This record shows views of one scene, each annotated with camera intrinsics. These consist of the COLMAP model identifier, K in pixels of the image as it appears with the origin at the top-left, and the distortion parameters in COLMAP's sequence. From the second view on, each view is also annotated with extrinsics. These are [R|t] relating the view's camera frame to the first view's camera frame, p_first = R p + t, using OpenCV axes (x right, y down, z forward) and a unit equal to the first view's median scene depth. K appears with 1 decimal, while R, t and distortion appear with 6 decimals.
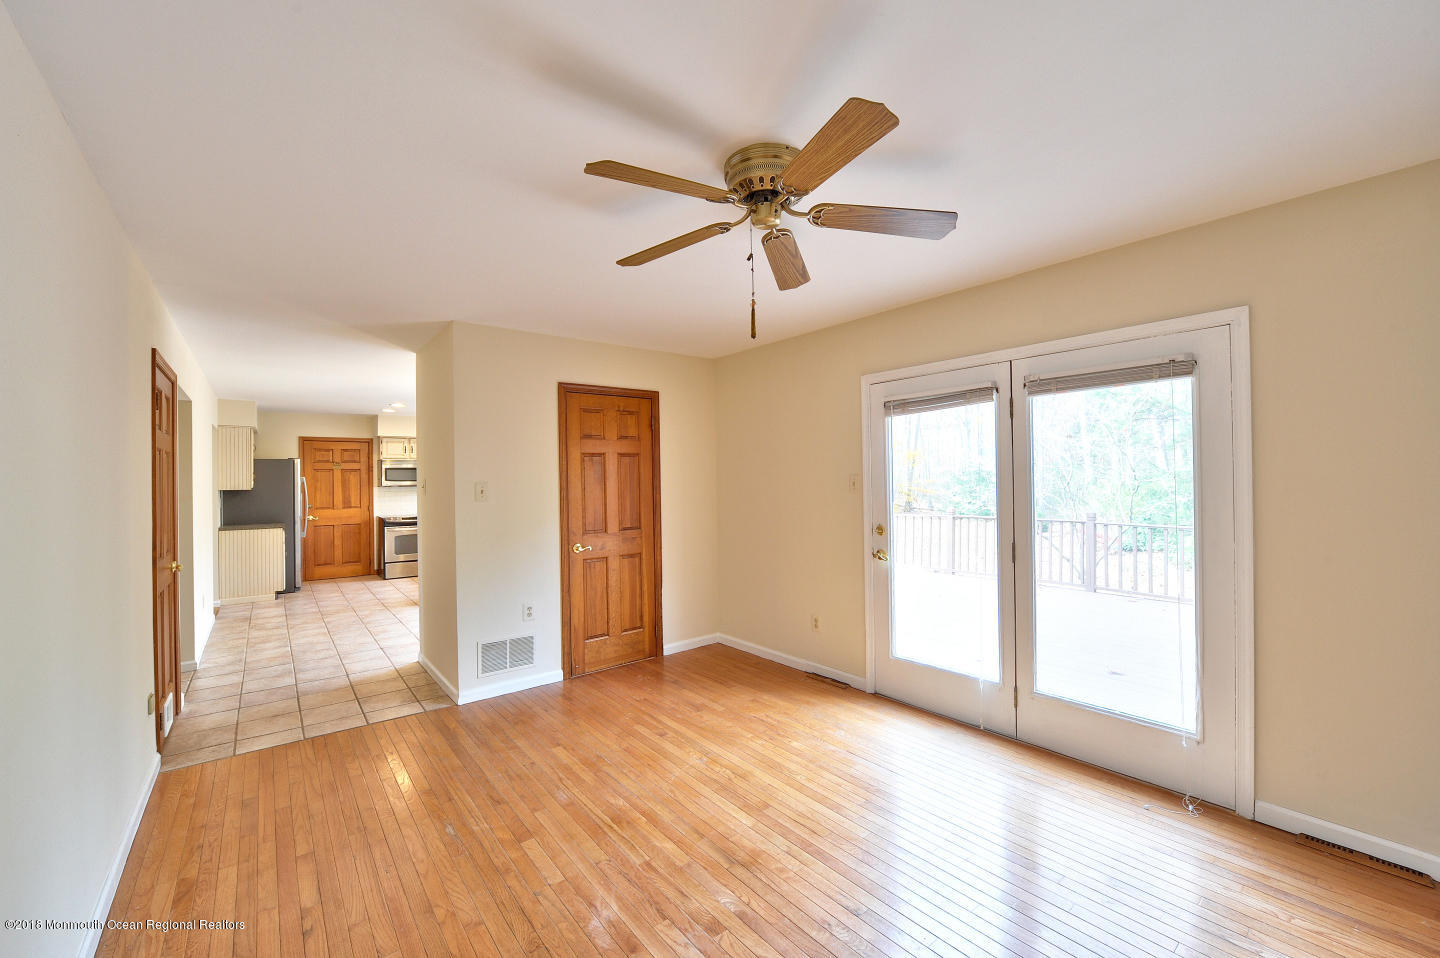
lens RADIAL K [[567.1, 0, 721.4], [0, 567.1, 477.3], [0, 0, 1]] dist [-0.004110, -0.000161]
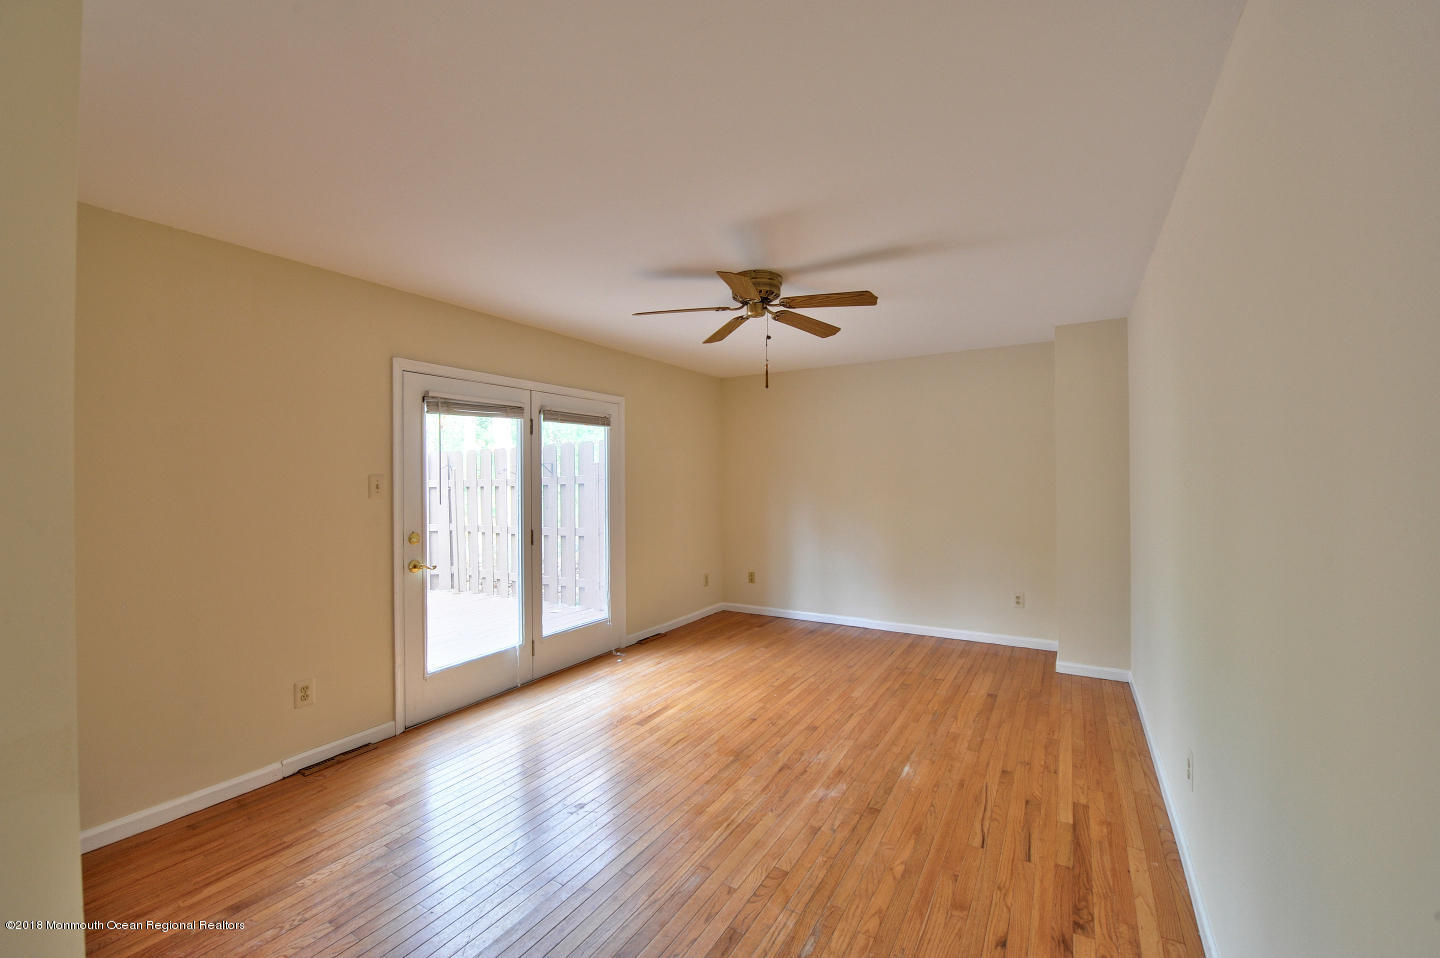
lens RADIAL K [[567.1, 0, 721.6], [0, 567.1, 482.2], [0, 0, 1]] dist [-0.004110, -0.000161]
pose [[-0.327910, 0.013315, 0.944615, -0.859541], [0.008471, 0.999902, -0.011154, 0.023975], [-0.944671, 0.004344, -0.327991, 1.013037]]
